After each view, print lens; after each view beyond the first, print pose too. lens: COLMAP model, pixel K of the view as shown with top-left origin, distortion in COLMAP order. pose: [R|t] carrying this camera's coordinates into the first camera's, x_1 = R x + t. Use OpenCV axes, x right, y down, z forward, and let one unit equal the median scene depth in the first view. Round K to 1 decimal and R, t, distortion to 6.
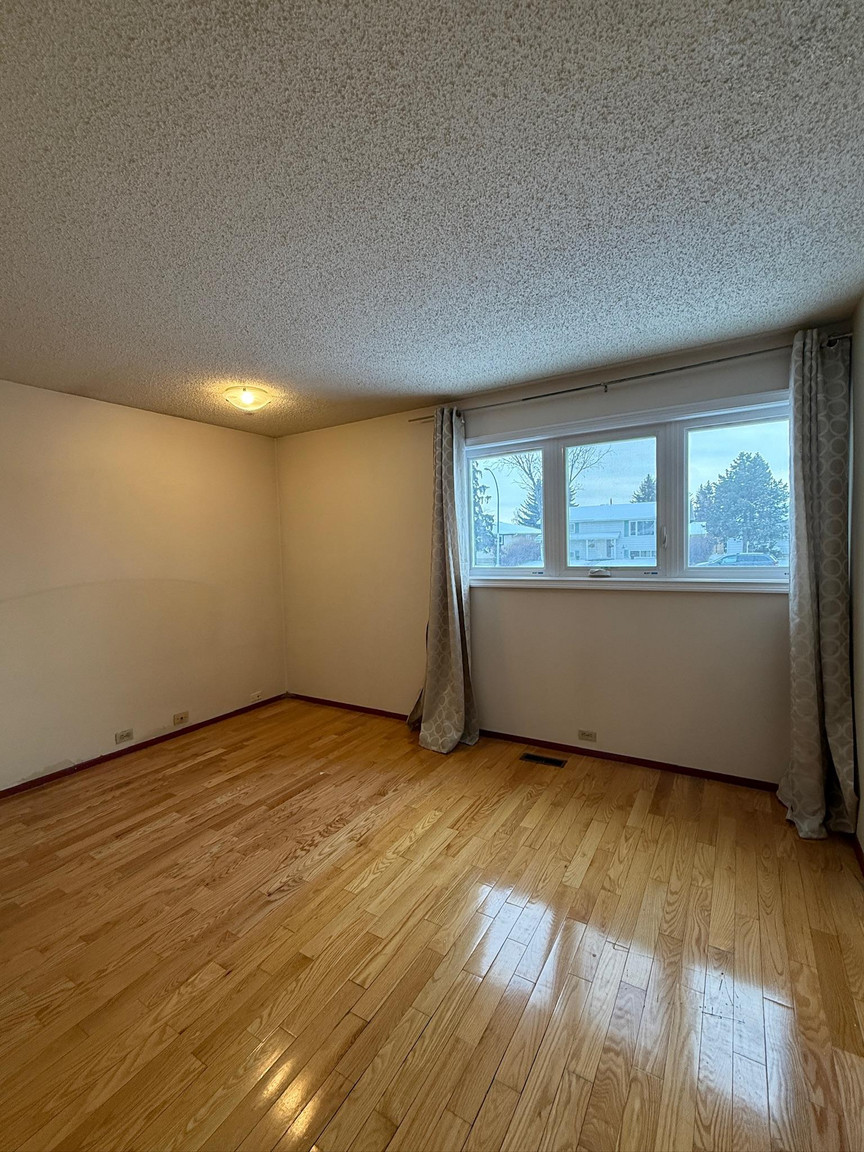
lens RADIAL K [[499.8, 0, 431.2], [0, 499.8, 566.8], [0, 0, 1]] dist [0.003043, -0.000536]
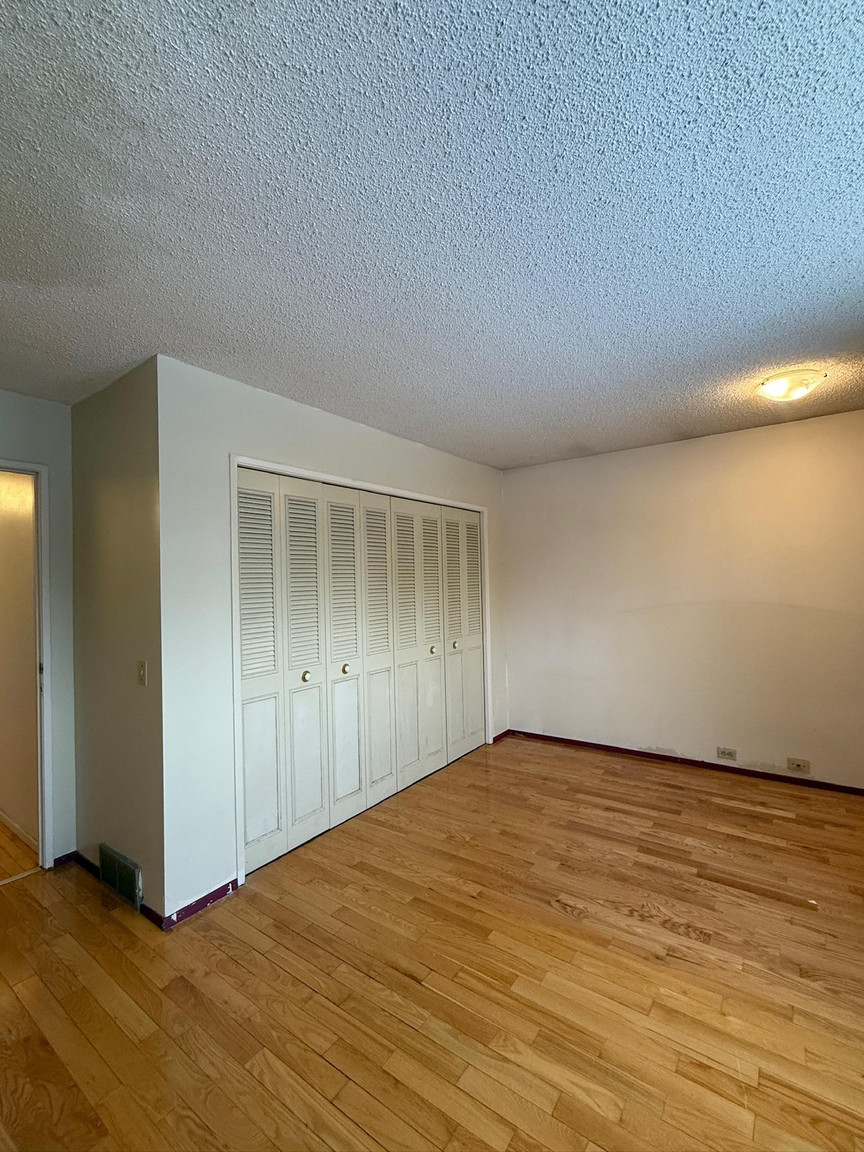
lens RADIAL K [[499.8, 0, 431.4], [0, 499.8, 580.7], [0, 0, 1]] dist [0.003043, -0.000536]
pose [[-0.076954, 0.026641, -0.996679, 0.549870], [-0.013723, 0.999520, 0.027777, -0.043251], [0.996940, 0.015815, -0.076551, 0.585666]]
